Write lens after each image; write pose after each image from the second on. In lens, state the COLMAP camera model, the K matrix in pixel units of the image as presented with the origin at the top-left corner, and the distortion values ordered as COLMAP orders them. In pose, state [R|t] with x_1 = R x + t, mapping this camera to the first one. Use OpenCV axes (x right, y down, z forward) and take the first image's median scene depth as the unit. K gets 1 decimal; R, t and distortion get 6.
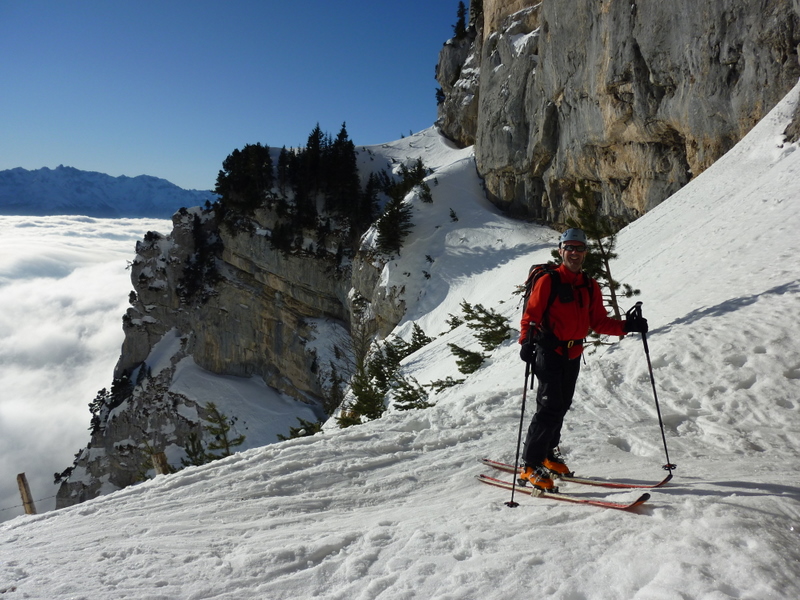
lens RADIAL K [[607.8, 0, 400.0], [0, 607.8, 300.0], [0, 0, 1]] dist [-0.033581, 0.002436]
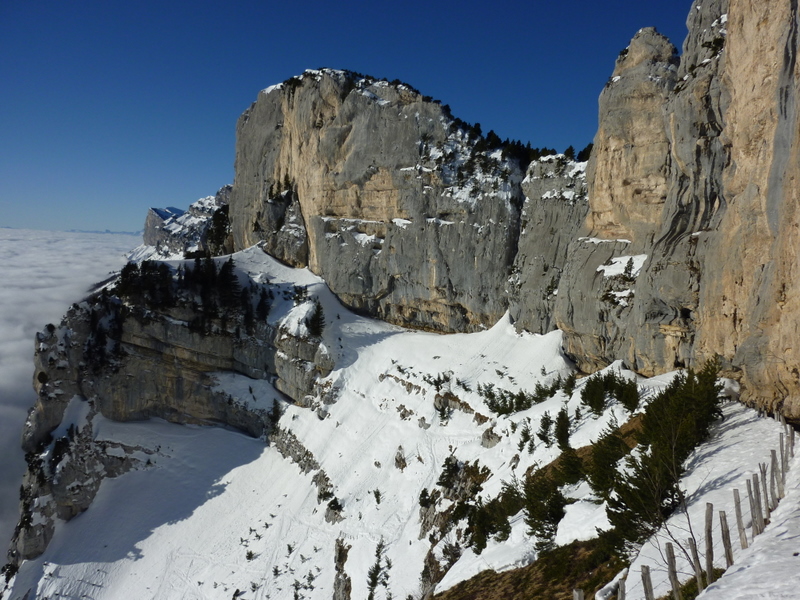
lens RADIAL K [[607.8, 0, 400.0], [0, 607.8, 300.0], [0, 0, 1]] dist [-0.033581, 0.002436]
pose [[0.741363, -0.074758, 0.666928, -0.783295], [0.075321, 0.996766, 0.028003, -0.159270], [-0.666864, 0.029473, 0.744596, -0.505251]]
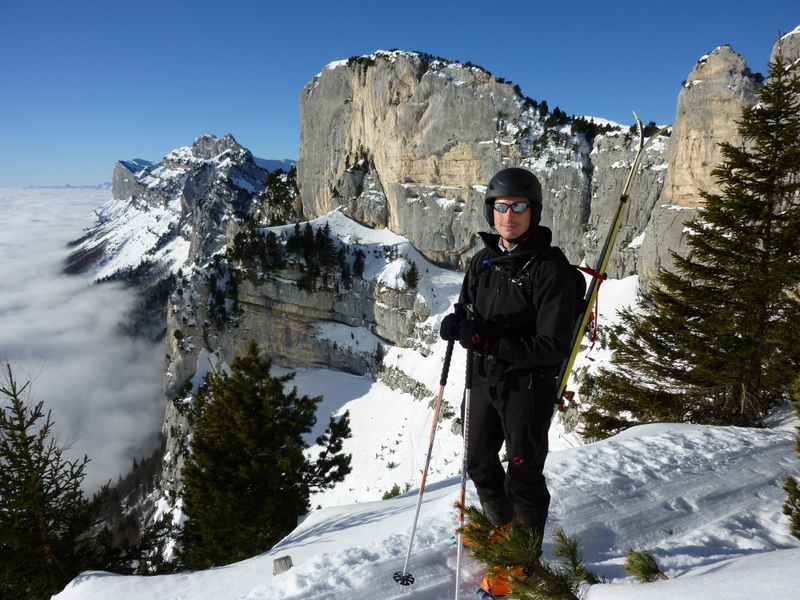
lens RADIAL K [[607.8, 0, 400.0], [0, 607.8, 300.0], [0, 0, 1]] dist [-0.033581, 0.002436]
pose [[0.707809, -0.170875, 0.685425, -1.163427], [0.117080, 0.985260, 0.124719, -0.229745], [-0.696634, -0.008027, 0.717382, -0.500492]]
